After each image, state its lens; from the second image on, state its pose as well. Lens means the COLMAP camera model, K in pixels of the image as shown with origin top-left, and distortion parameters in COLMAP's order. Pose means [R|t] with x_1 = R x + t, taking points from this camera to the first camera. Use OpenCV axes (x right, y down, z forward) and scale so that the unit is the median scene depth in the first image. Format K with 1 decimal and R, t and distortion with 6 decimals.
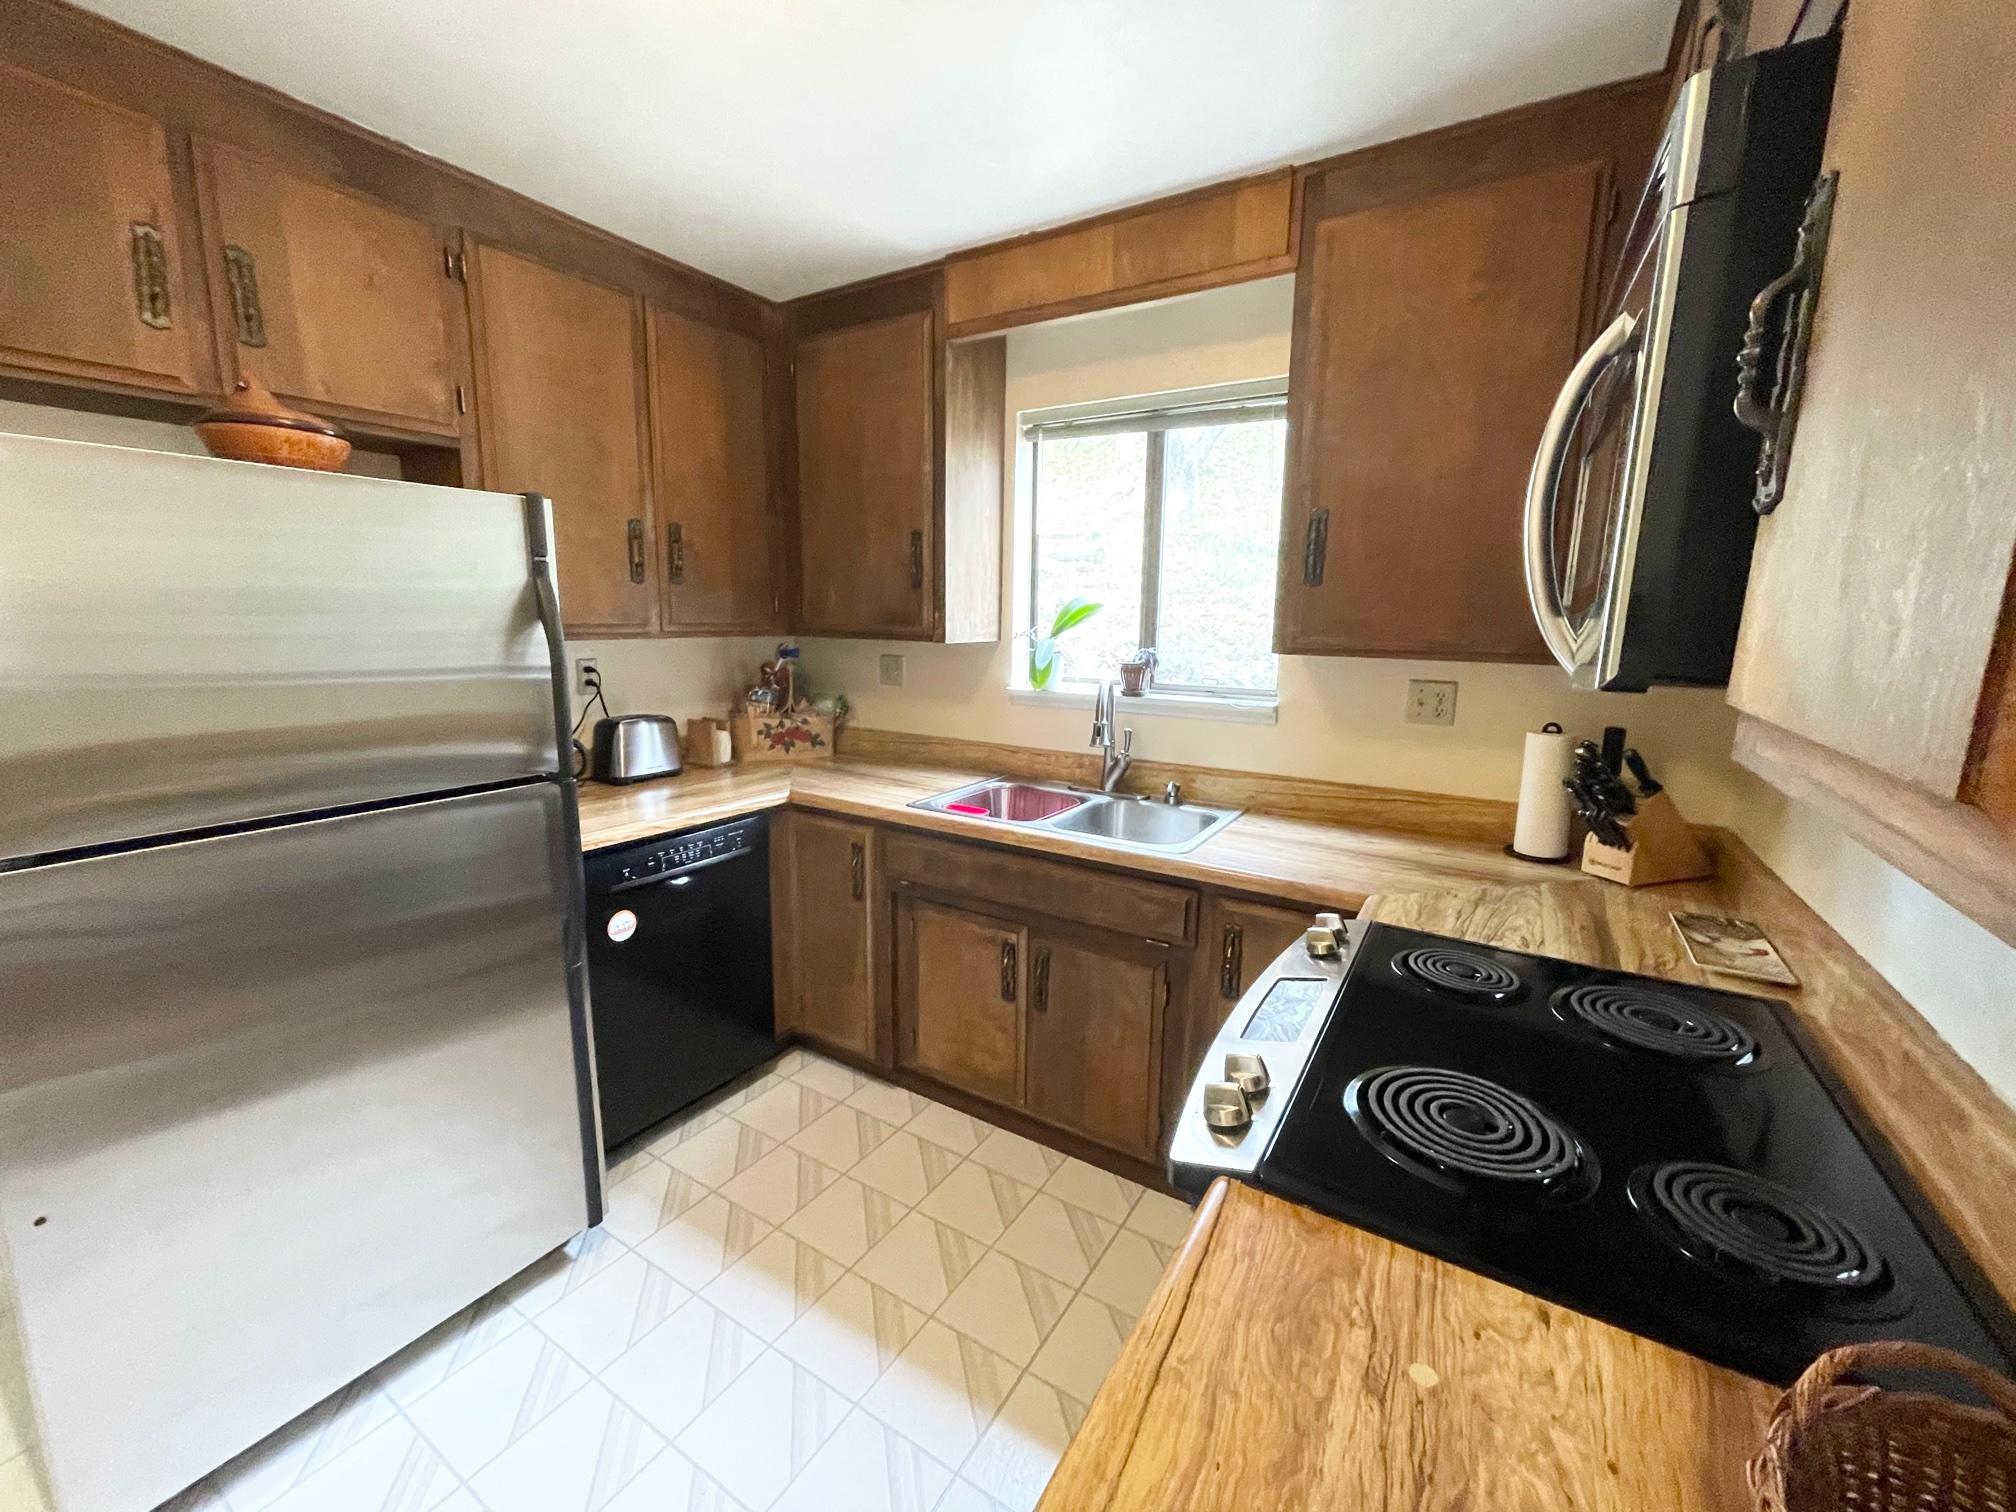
lens RADIAL K [[814.5, 0, 1009.1], [0, 814.5, 759.1], [0, 0, 1]] dist [-0.008517, -0.000533]
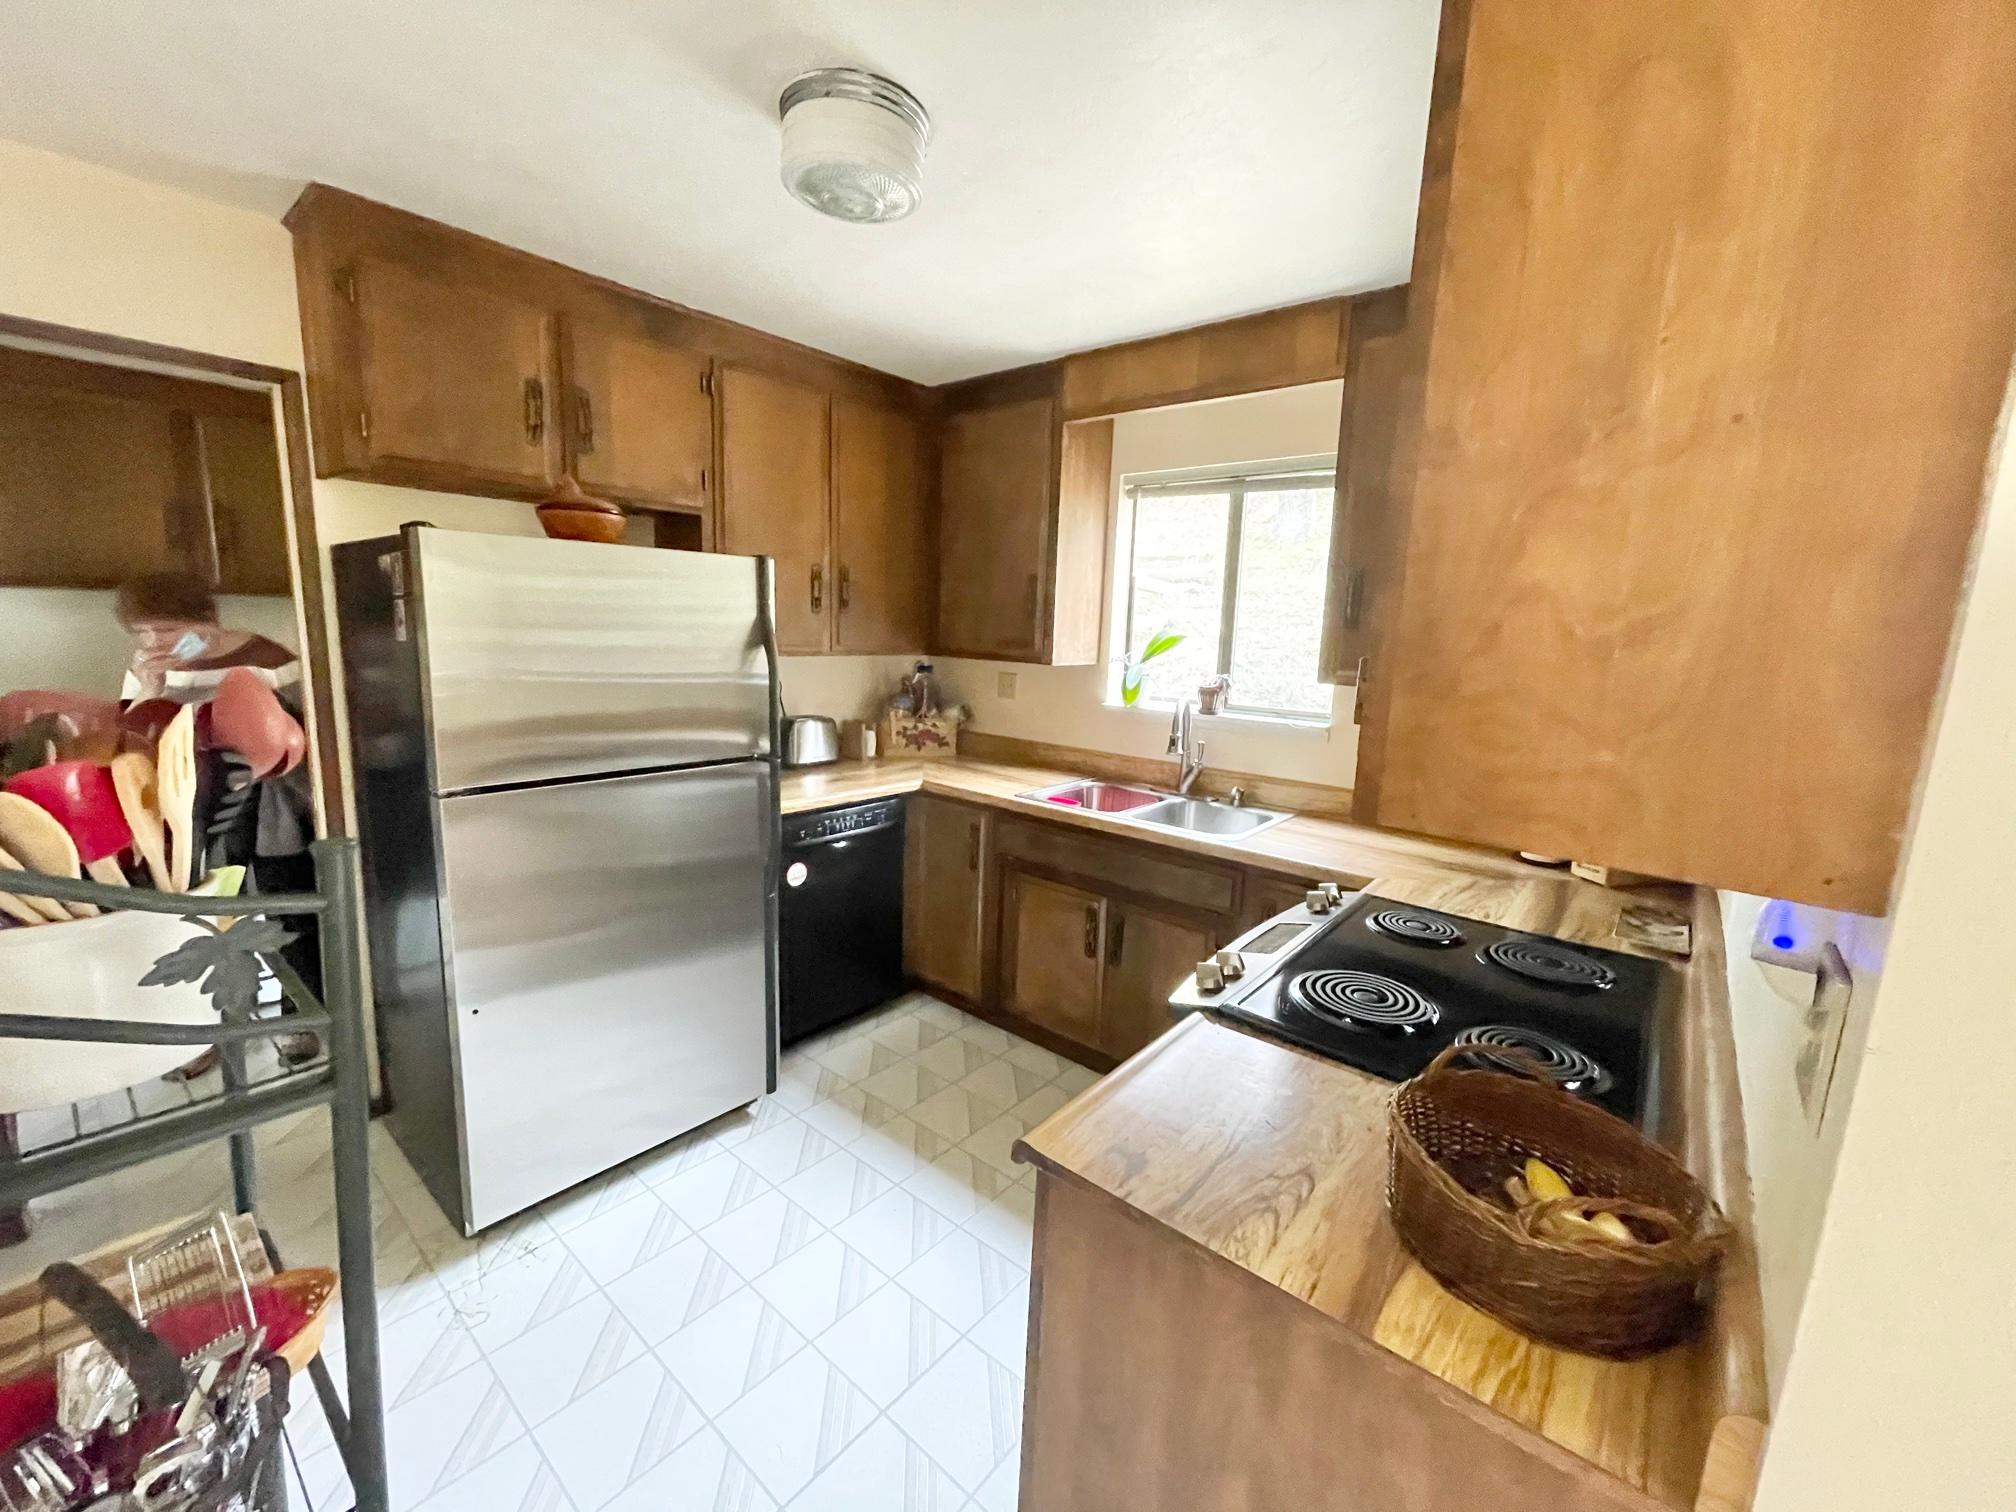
lens RADIAL K [[814.5, 0, 1007.5], [0, 814.5, 757.8], [0, 0, 1]] dist [-0.008517, -0.000533]
pose [[0.989677, 0.042559, -0.136854, 0.031806], [-0.044712, 0.998919, -0.012692, 0.016672], [0.136166, 0.018680, 0.990510, -0.248283]]
